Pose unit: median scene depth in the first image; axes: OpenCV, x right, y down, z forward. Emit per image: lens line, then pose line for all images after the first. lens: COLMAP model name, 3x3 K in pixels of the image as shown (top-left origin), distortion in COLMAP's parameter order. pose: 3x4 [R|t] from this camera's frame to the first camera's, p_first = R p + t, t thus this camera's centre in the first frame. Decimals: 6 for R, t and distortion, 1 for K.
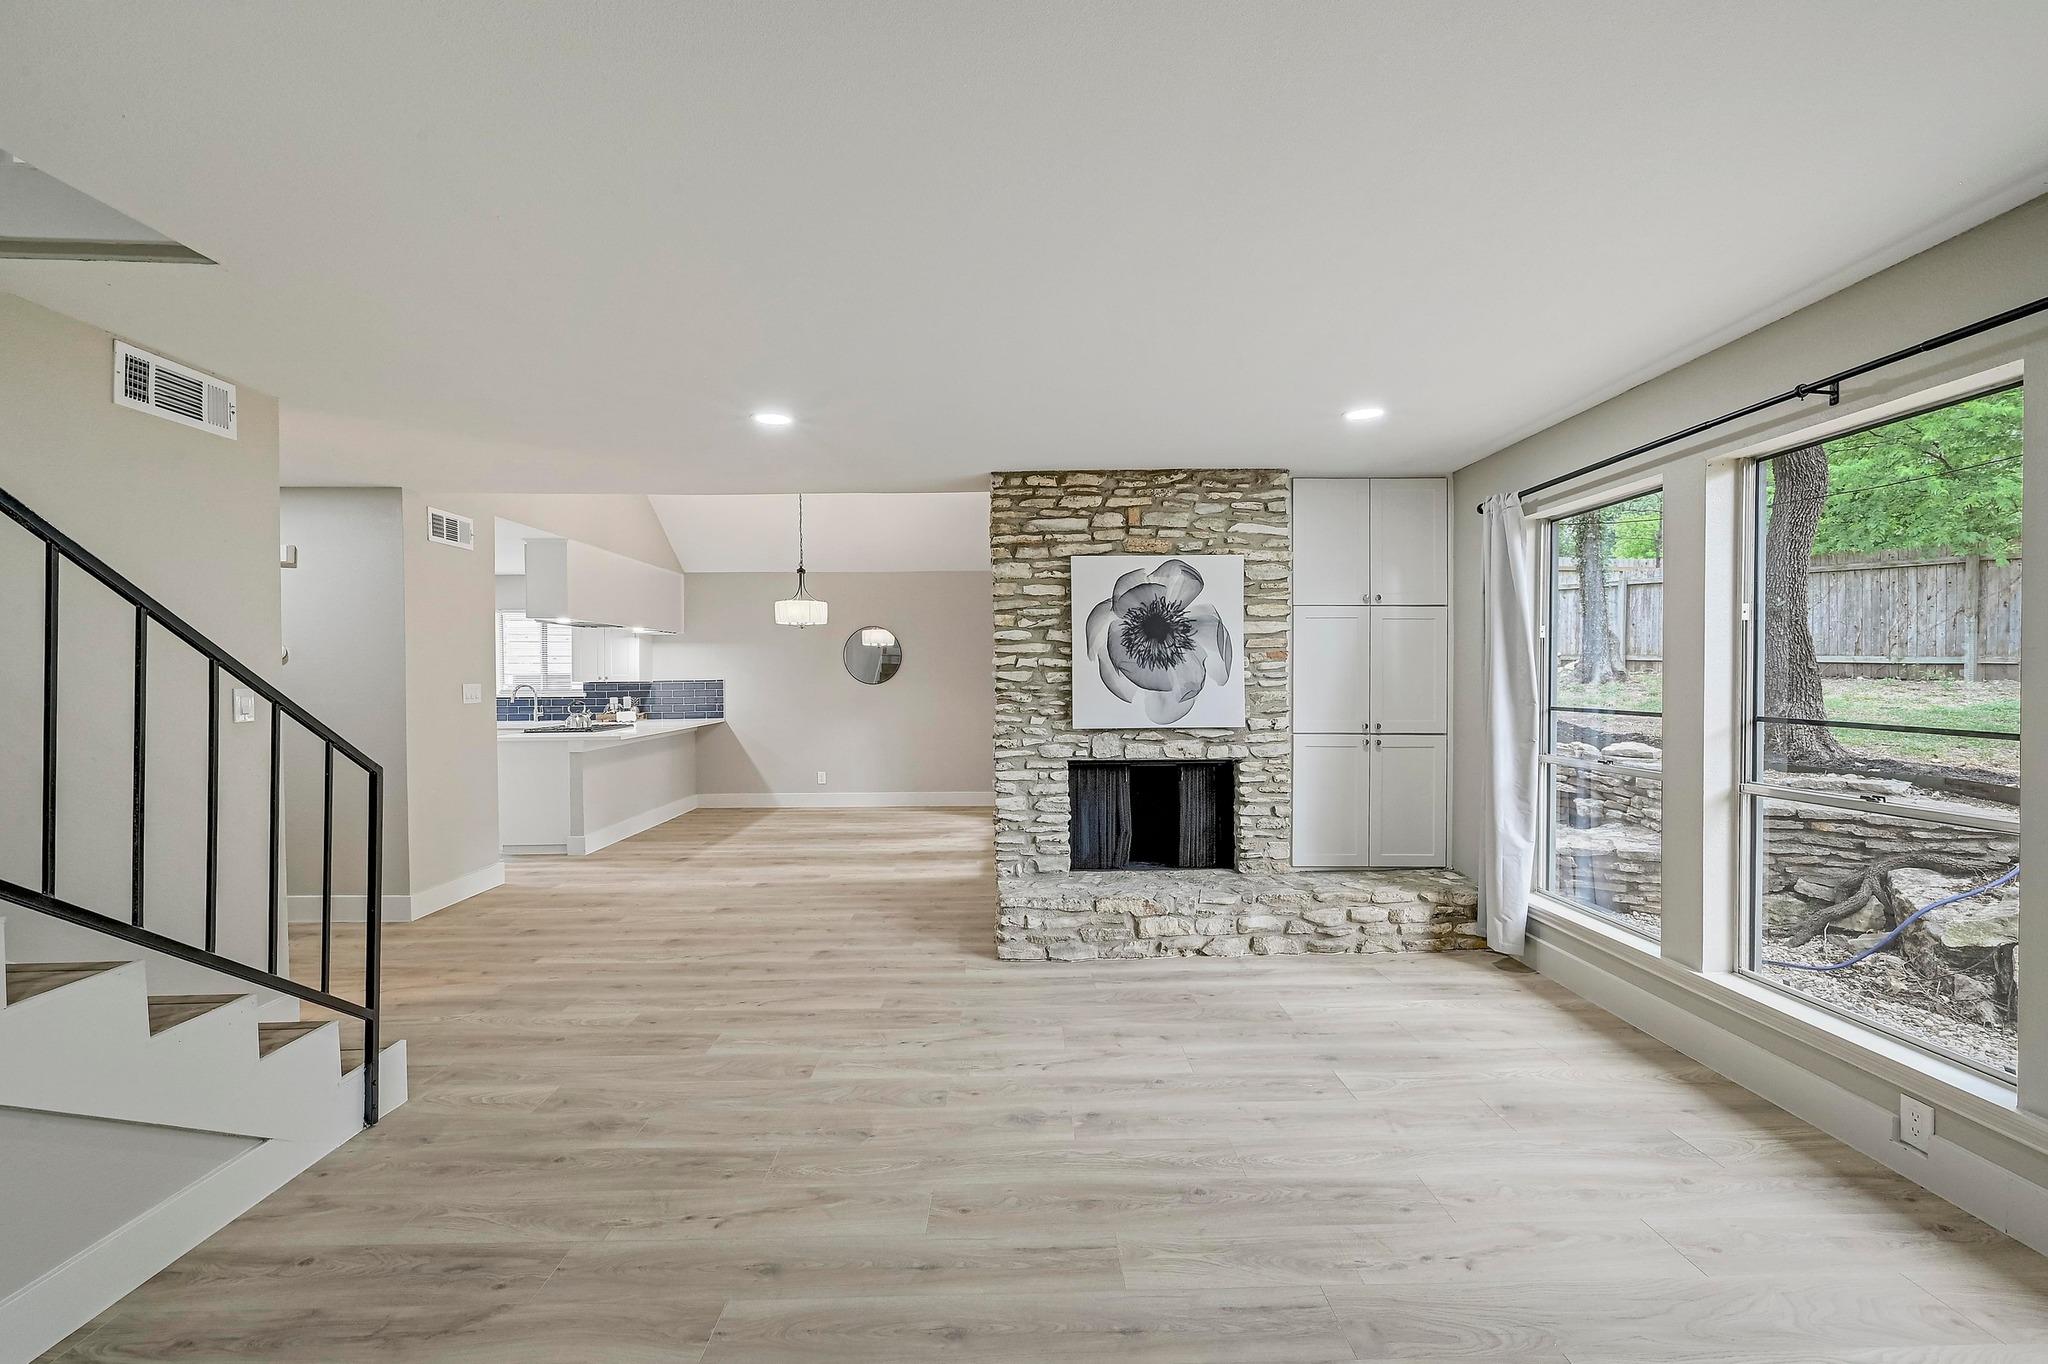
lens RADIAL K [[812.4, 0, 1026.3], [0, 812.4, 687.9], [0, 0, 1]] dist [0.000189, 0.000198]
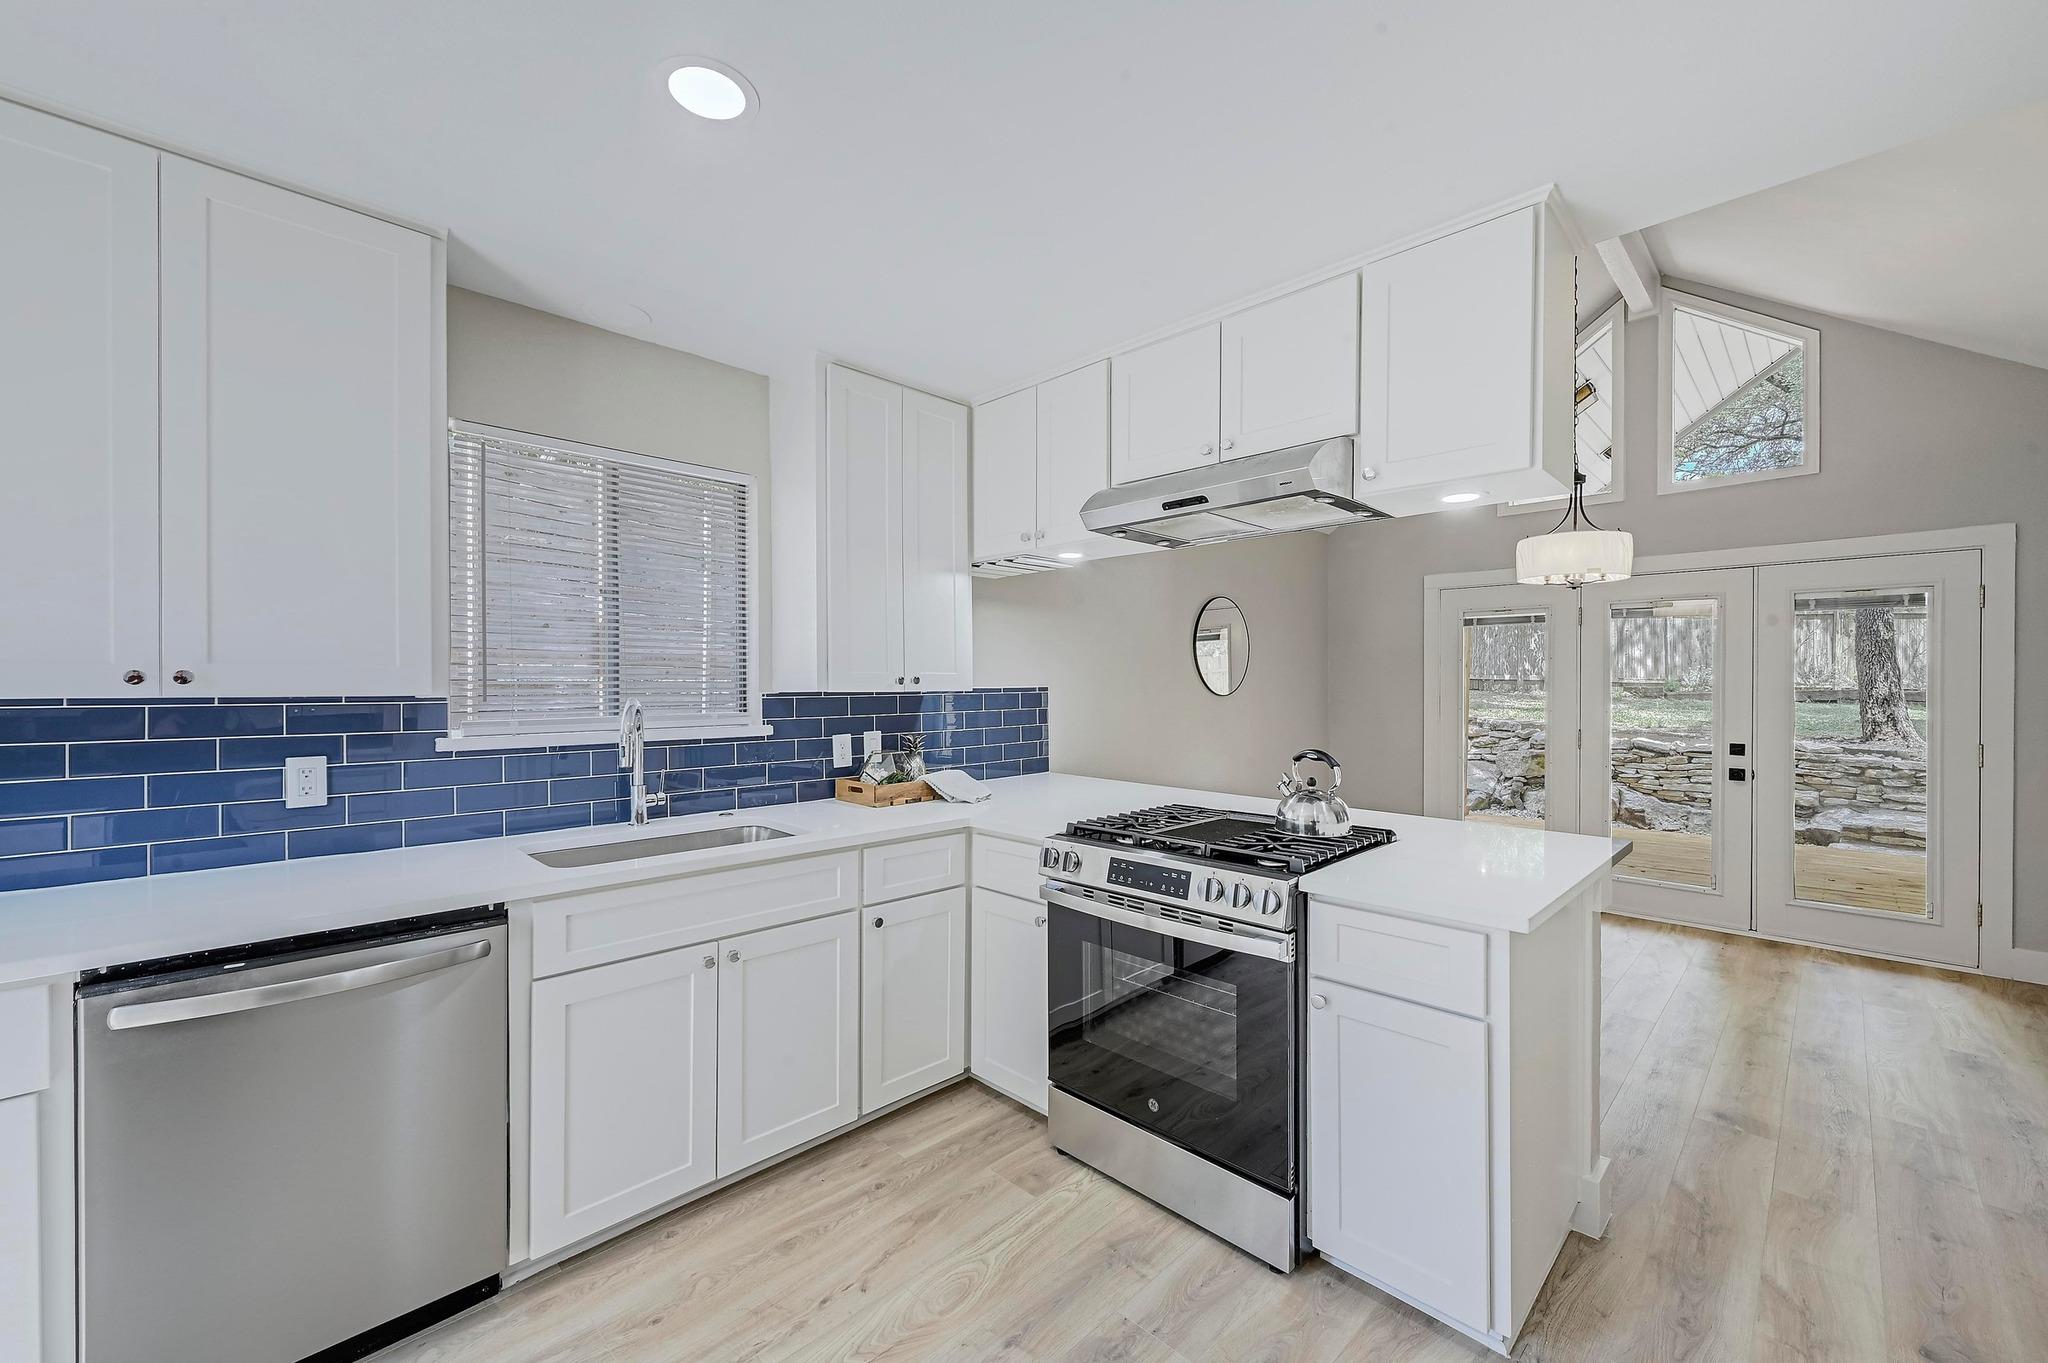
lens RADIAL K [[812.6, 0, 1051.2], [0, 812.6, 688.6], [0, 0, 1]] dist [0.001207, 0.000283]
pose [[0.716703, 0.002247, 0.697375, -1.386696], [0.004782, 0.999955, -0.008136, -0.010621], [-0.697362, 0.009166, 0.716661, 1.356222]]
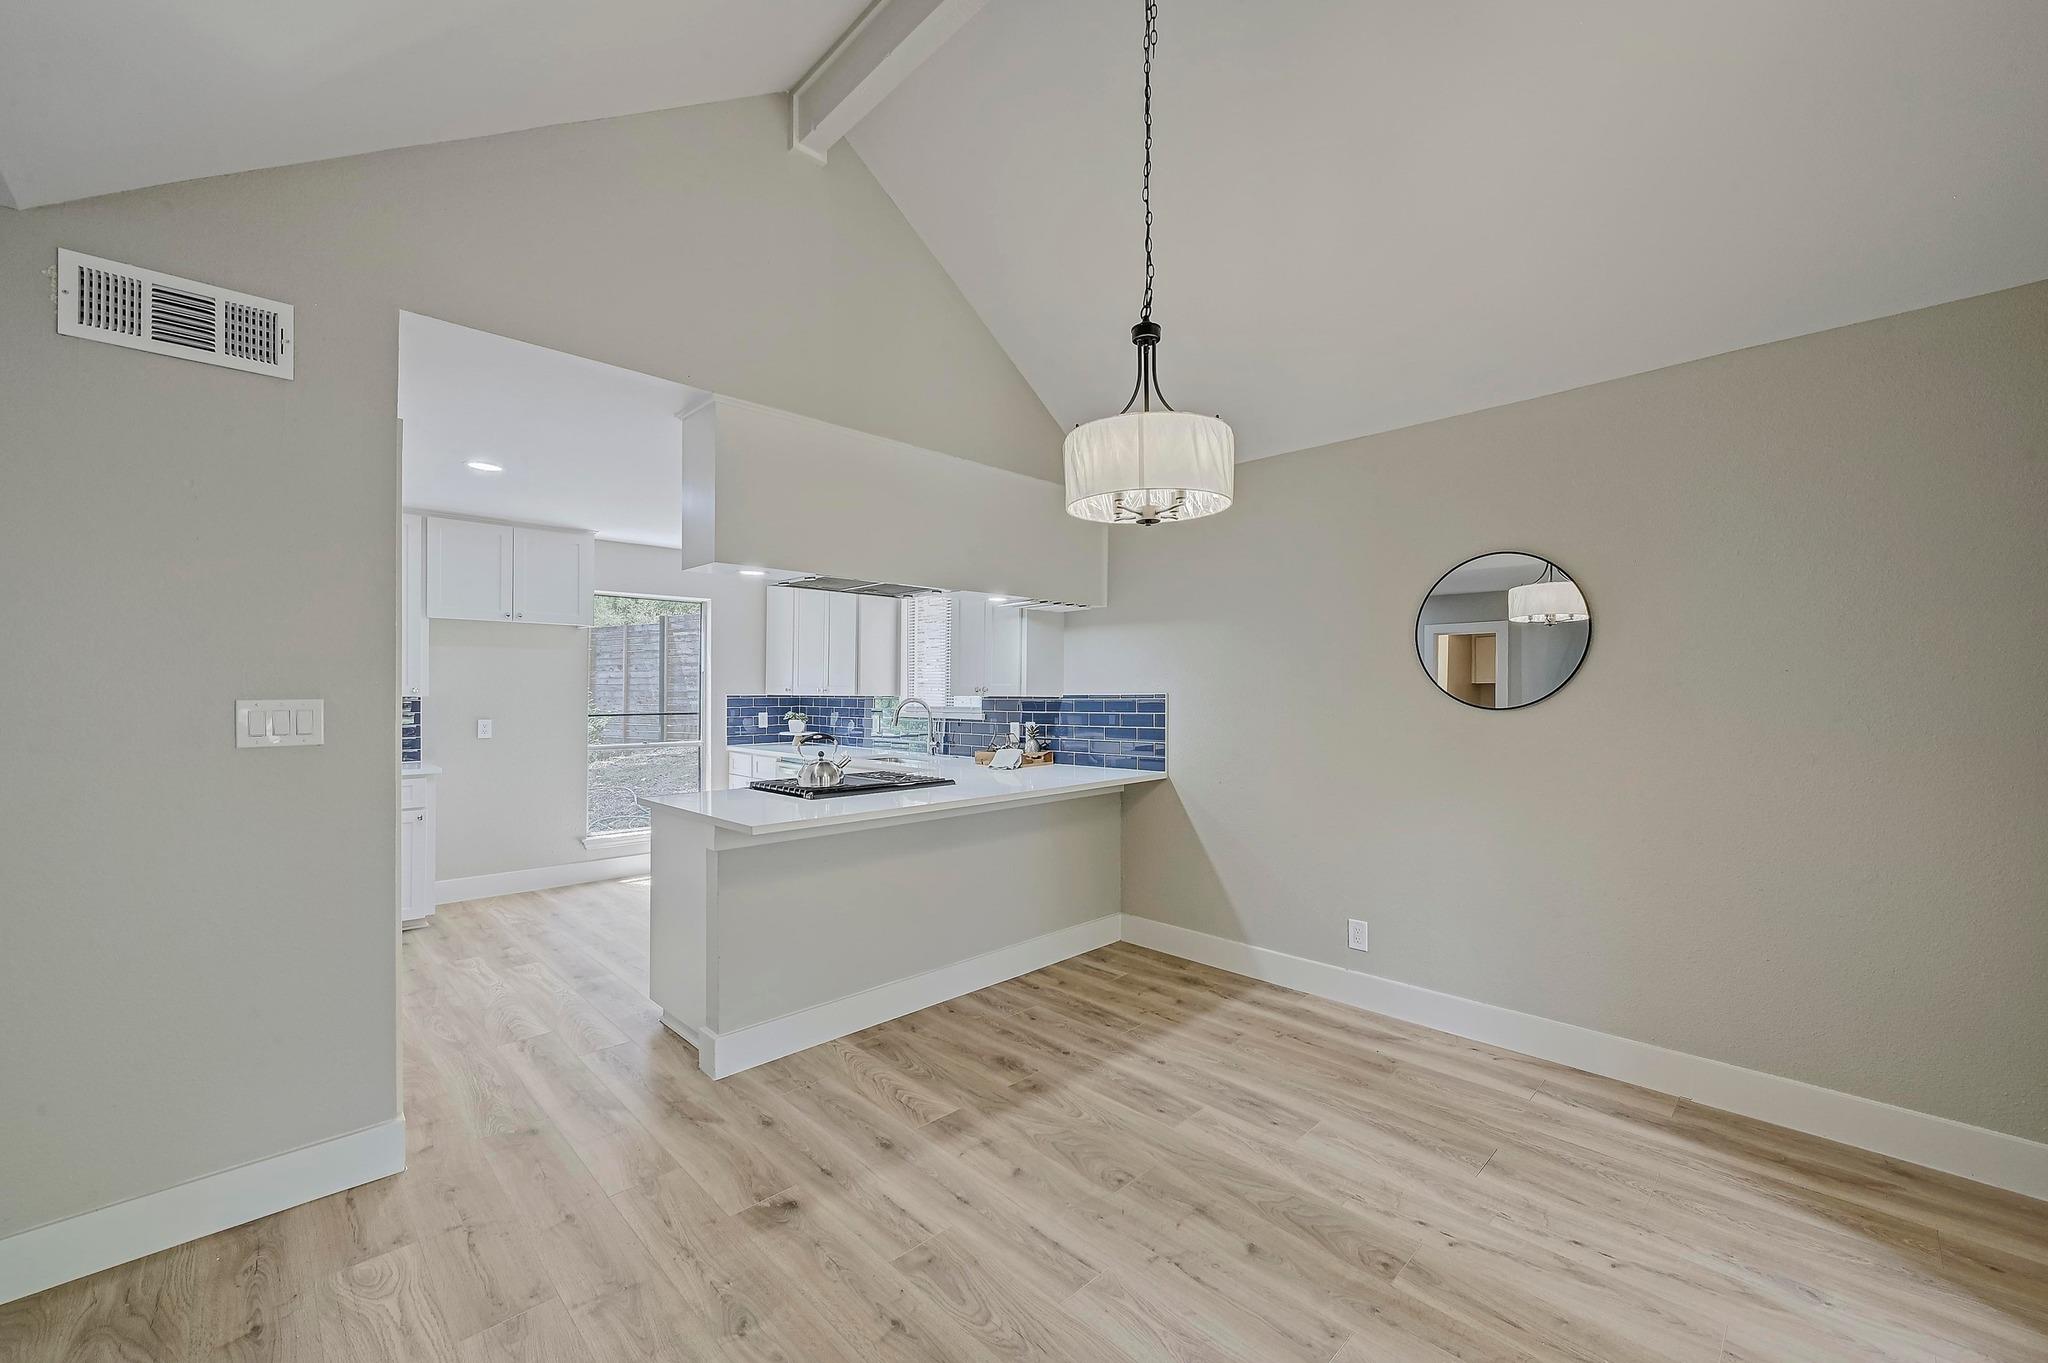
lens RADIAL K [[812.4, 0, 1026.3], [0, 812.4, 687.4], [0, 0, 1]] dist [0.000189, 0.000198]
pose [[0.686464, 0.000396, -0.727163, -0.139803], [-0.013724, 0.999829, -0.012412, -0.013332], [0.727034, 0.018500, 0.686352, 1.197197]]
